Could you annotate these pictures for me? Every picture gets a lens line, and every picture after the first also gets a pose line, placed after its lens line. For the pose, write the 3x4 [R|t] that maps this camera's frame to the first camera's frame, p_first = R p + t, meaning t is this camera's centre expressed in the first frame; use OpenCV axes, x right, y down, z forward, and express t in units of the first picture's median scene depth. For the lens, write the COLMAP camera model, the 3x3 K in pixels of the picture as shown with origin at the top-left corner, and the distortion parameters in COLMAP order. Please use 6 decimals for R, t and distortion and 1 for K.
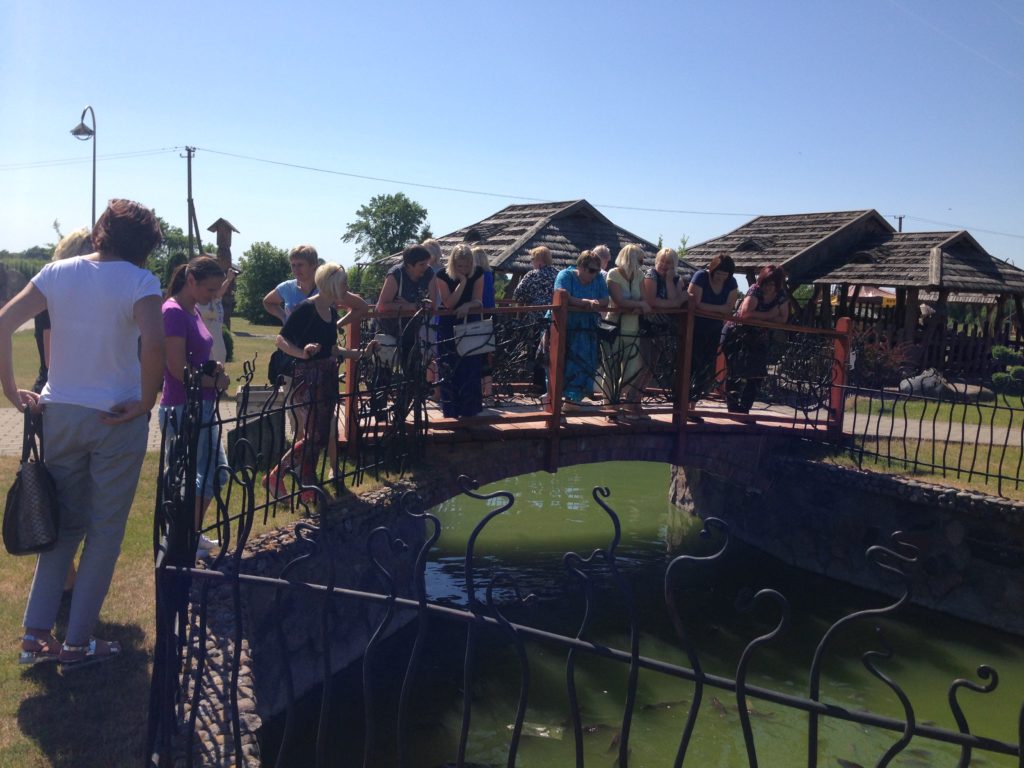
lens RADIAL K [[891.1, 0, 512.0], [0, 891.1, 384.0], [0, 0, 1]] dist [0.082324, -0.100397]
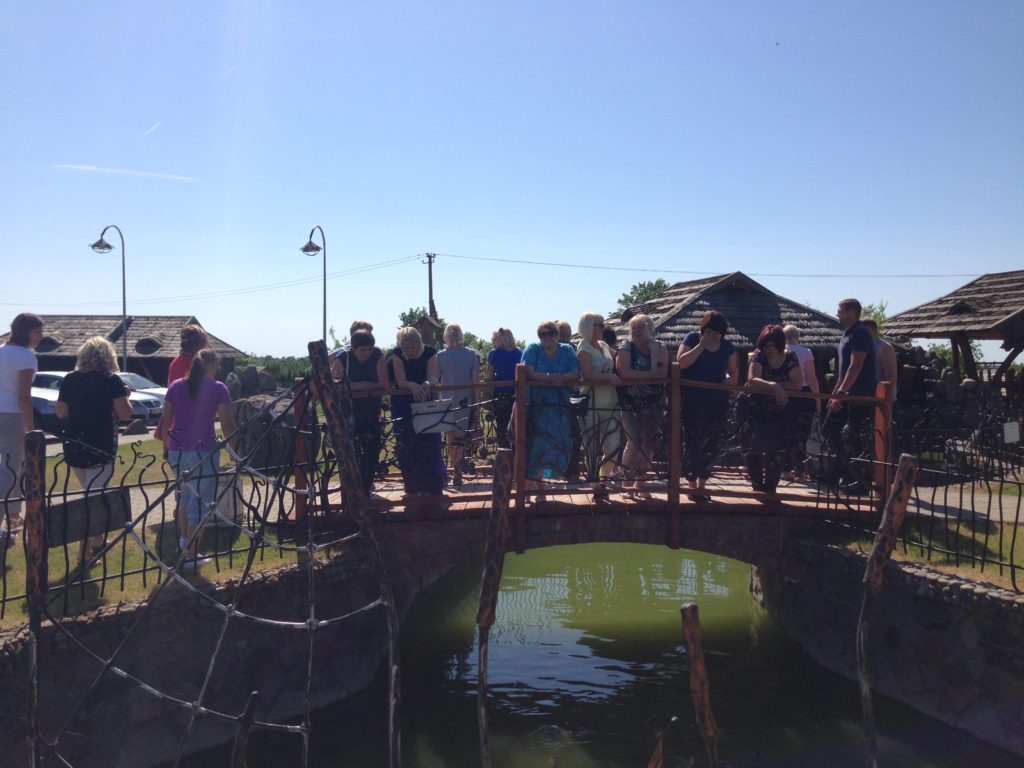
lens RADIAL K [[891.1, 0, 512.0], [0, 891.1, 384.0], [0, 0, 1]] dist [0.082324, -0.100397]
pose [[0.957337, -0.040628, -0.286105, 0.273905], [0.013304, 0.995214, -0.096805, 0.008777], [0.288668, 0.088869, 0.953296, 0.052179]]
